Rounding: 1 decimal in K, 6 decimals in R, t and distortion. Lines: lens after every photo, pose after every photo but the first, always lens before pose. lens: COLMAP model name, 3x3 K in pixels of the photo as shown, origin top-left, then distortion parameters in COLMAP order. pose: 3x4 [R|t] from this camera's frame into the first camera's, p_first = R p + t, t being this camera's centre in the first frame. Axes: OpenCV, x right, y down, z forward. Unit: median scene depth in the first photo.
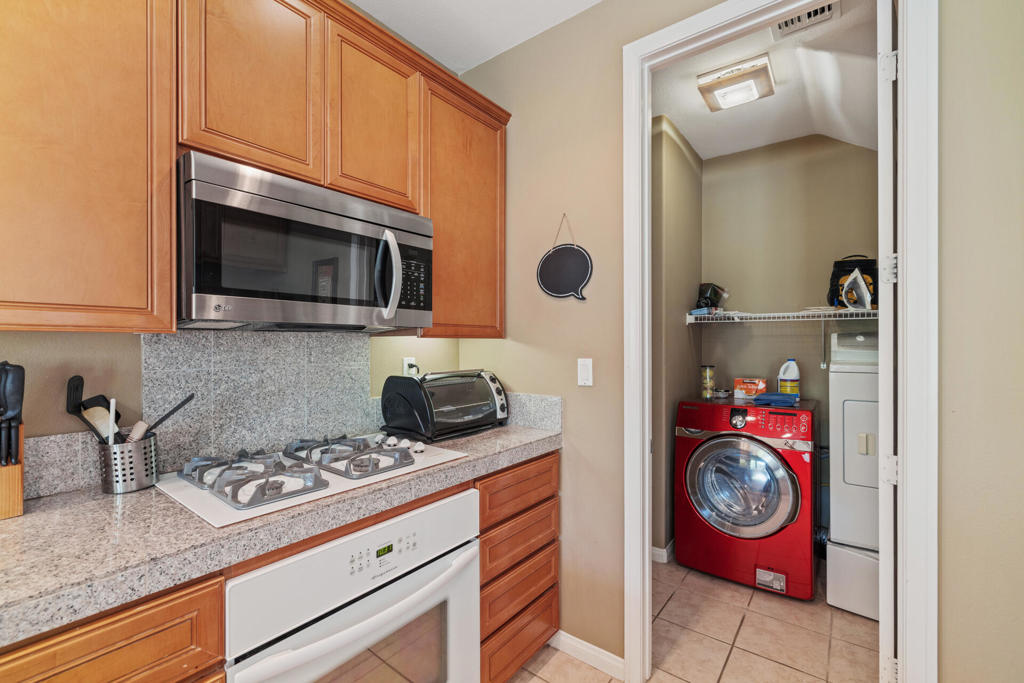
lens RADIAL K [[435.8, 0, 512.4], [0, 435.8, 344.1], [0, 0, 1]] dist [-0.002485, 0.000990]
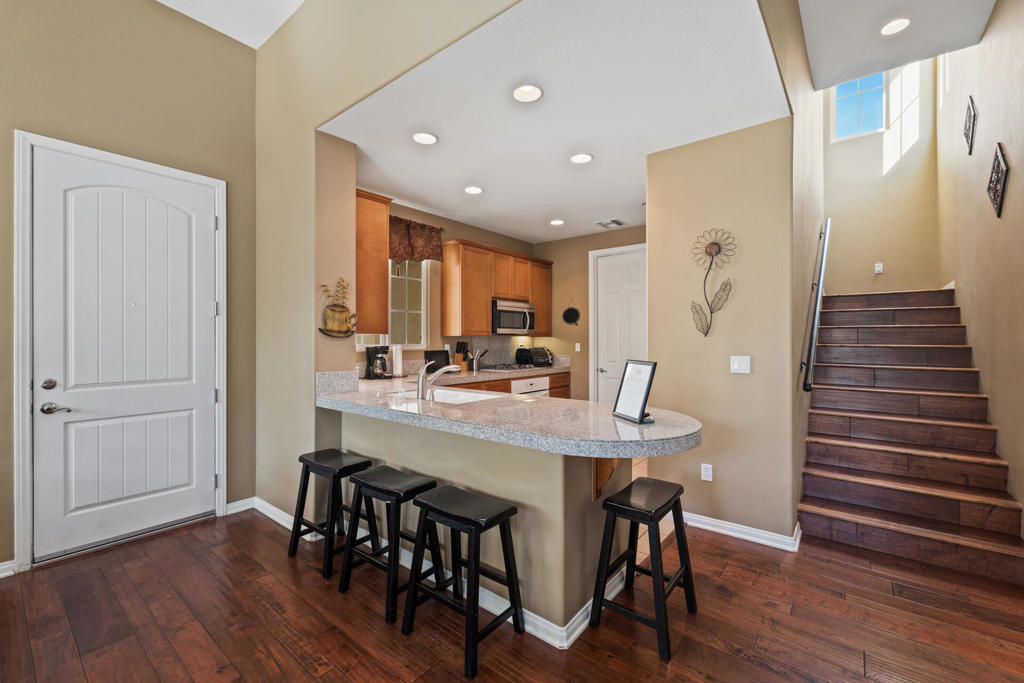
lens RADIAL K [[435.8, 0, 512.0], [0, 435.8, 337.7], [0, 0, 1]] dist [-0.002485, 0.000990]
pose [[0.999918, 0.000392, -0.012830, -0.273525], [-0.000523, 0.999948, -0.010229, 0.025366], [0.012826, 0.010235, 0.999865, -2.188383]]
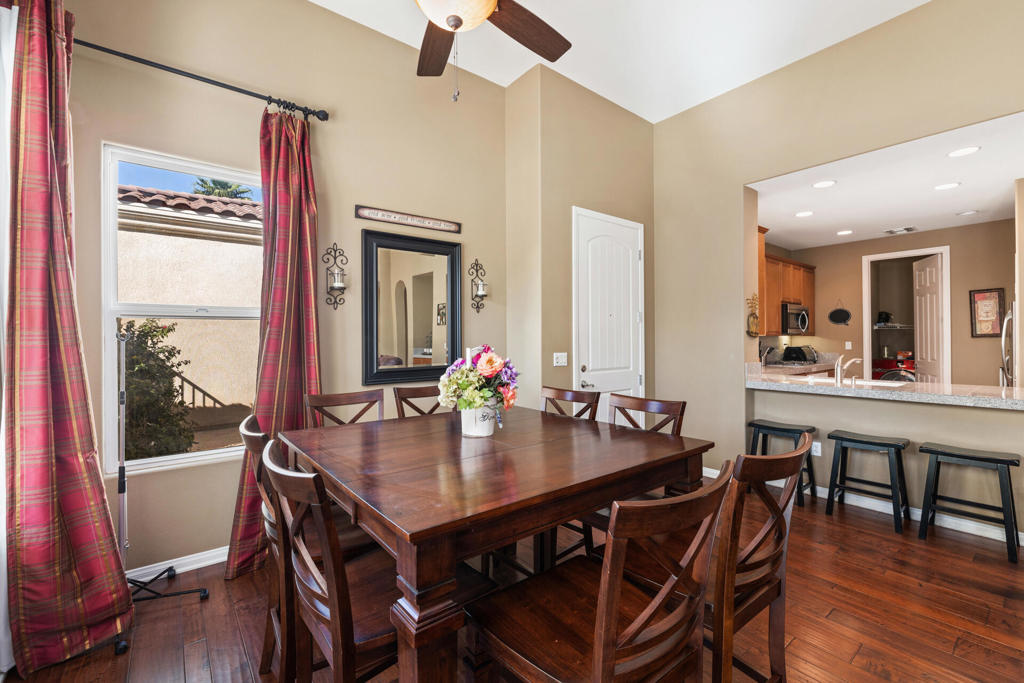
lens RADIAL K [[435.8, 0, 503.2], [0, 435.8, 340.9], [0, 0, 1]] dist [-0.002485, 0.000990]
pose [[0.969184, -0.001989, -0.246330, -1.610572], [0.001594, 0.999997, -0.001802, 0.027737], [0.246333, 0.001354, 0.969184, -2.985571]]
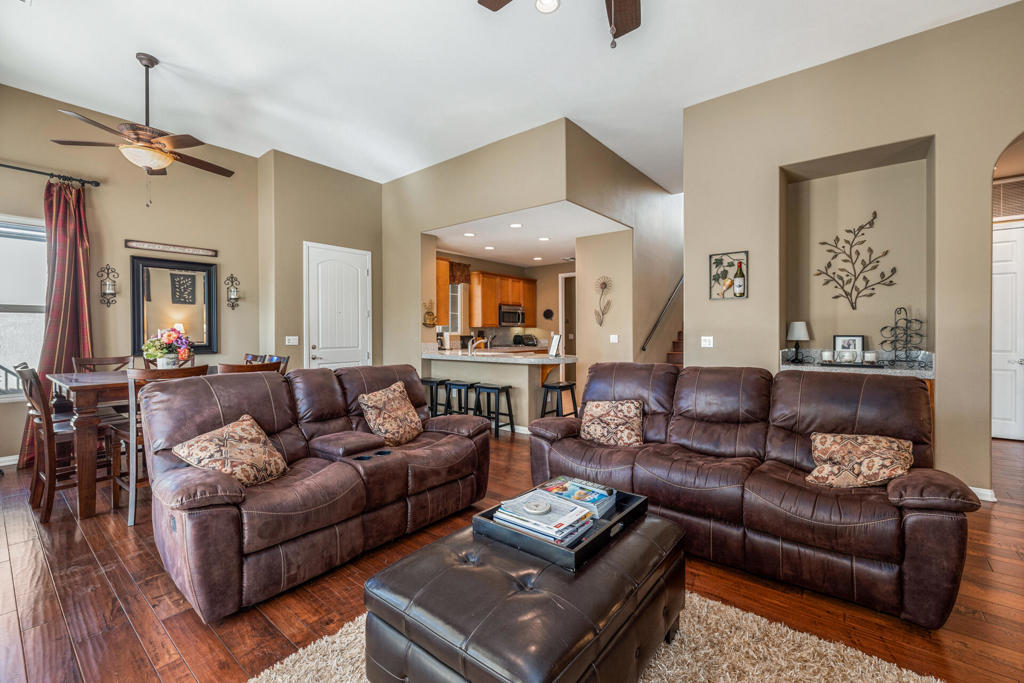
lens RADIAL K [[435.8, 0, 509.4], [0, 435.8, 335.6], [0, 0, 1]] dist [-0.002485, 0.000990]
pose [[0.999817, -0.002838, -0.018942, -0.236778], [0.002847, 0.999996, 0.000441, 0.075629], [0.018940, -0.000495, 0.999820, -4.045665]]
